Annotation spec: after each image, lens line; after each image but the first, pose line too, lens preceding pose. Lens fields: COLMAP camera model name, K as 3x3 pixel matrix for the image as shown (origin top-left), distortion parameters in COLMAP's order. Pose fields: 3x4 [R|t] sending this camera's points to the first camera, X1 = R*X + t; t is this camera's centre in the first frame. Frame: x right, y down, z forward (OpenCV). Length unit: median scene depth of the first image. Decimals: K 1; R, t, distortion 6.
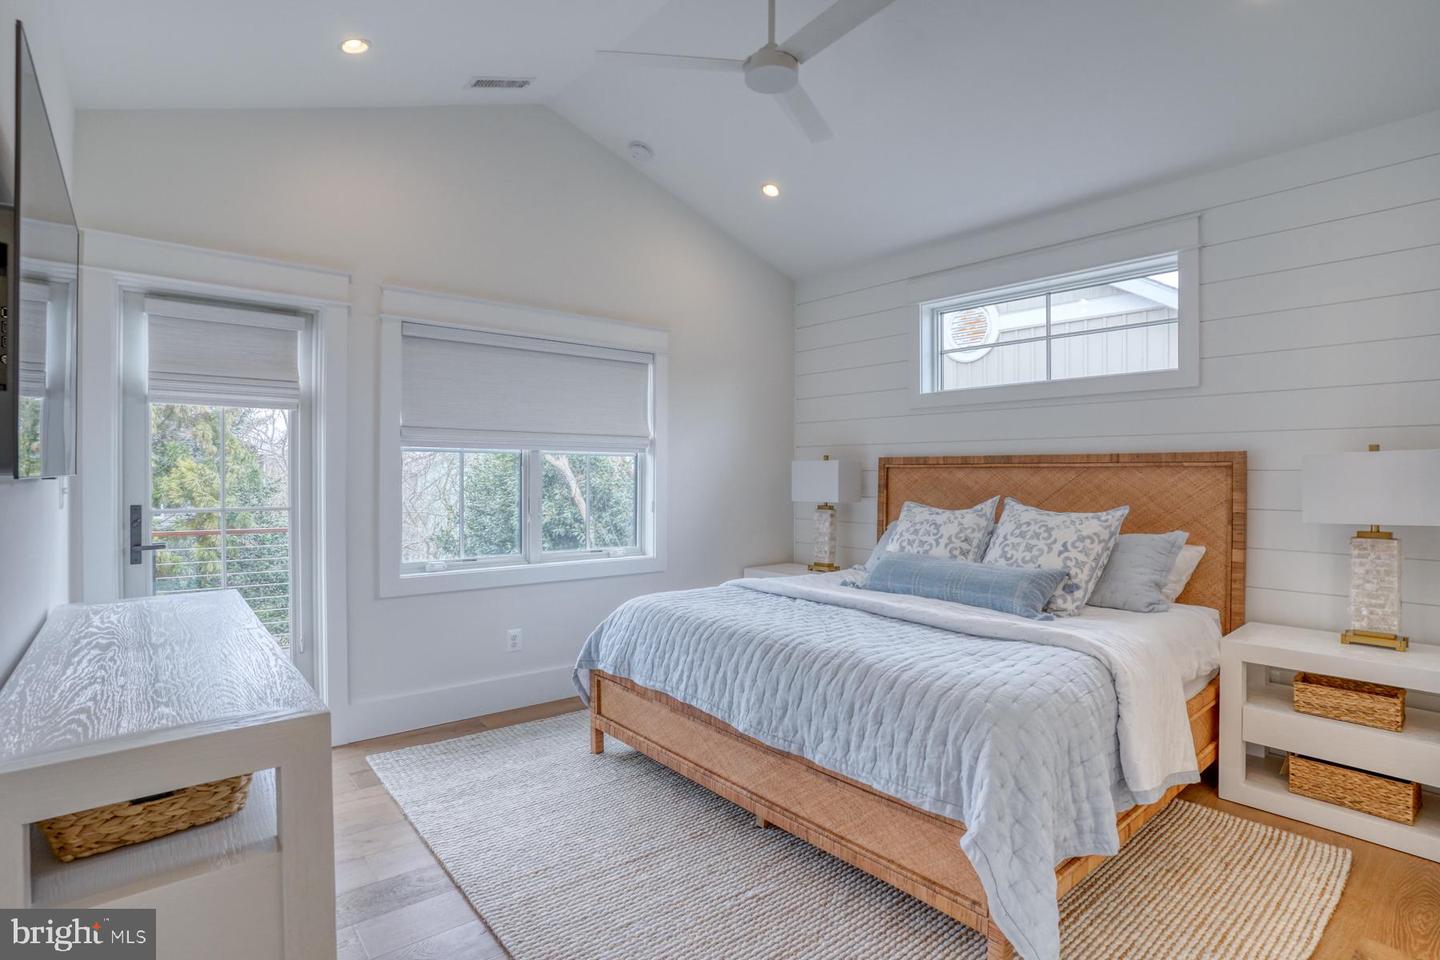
lens RADIAL K [[737.4, 0, 711.7], [0, 737.4, 471.4], [0, 0, 1]] dist [-0.078427, 0.034121]
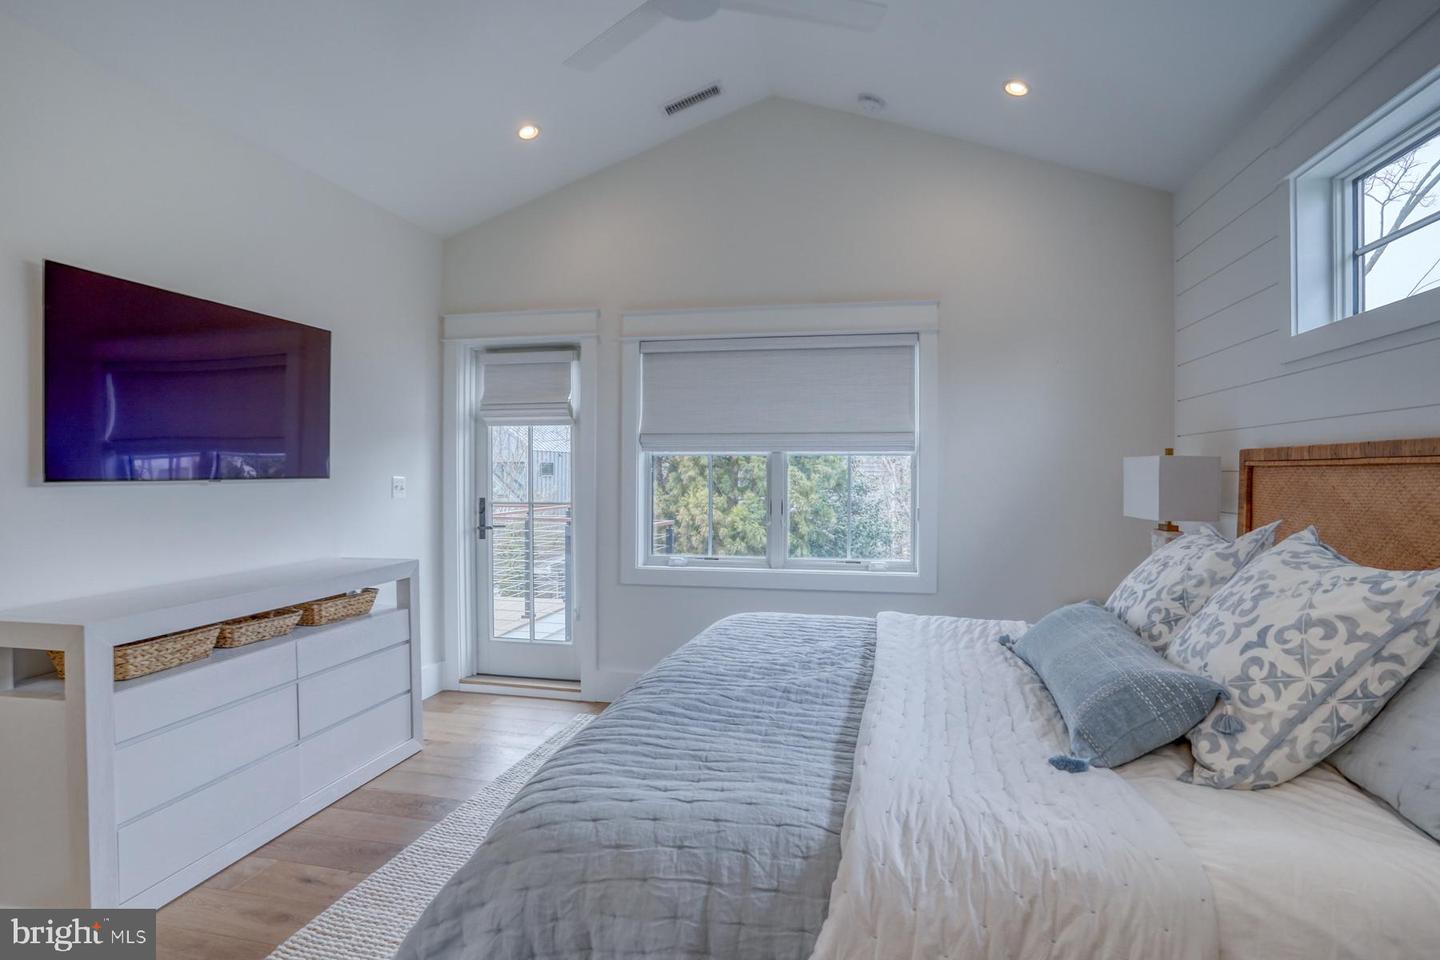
lens RADIAL K [[737.4, 0, 711.7], [0, 737.4, 471.4], [0, 0, 1]] dist [-0.078427, 0.034121]
pose [[0.617109, -0.003281, -0.786871, 0.558556], [0.003055, 0.999994, -0.001773, -0.001867], [0.786871, -0.001309, 0.617116, 0.389439]]
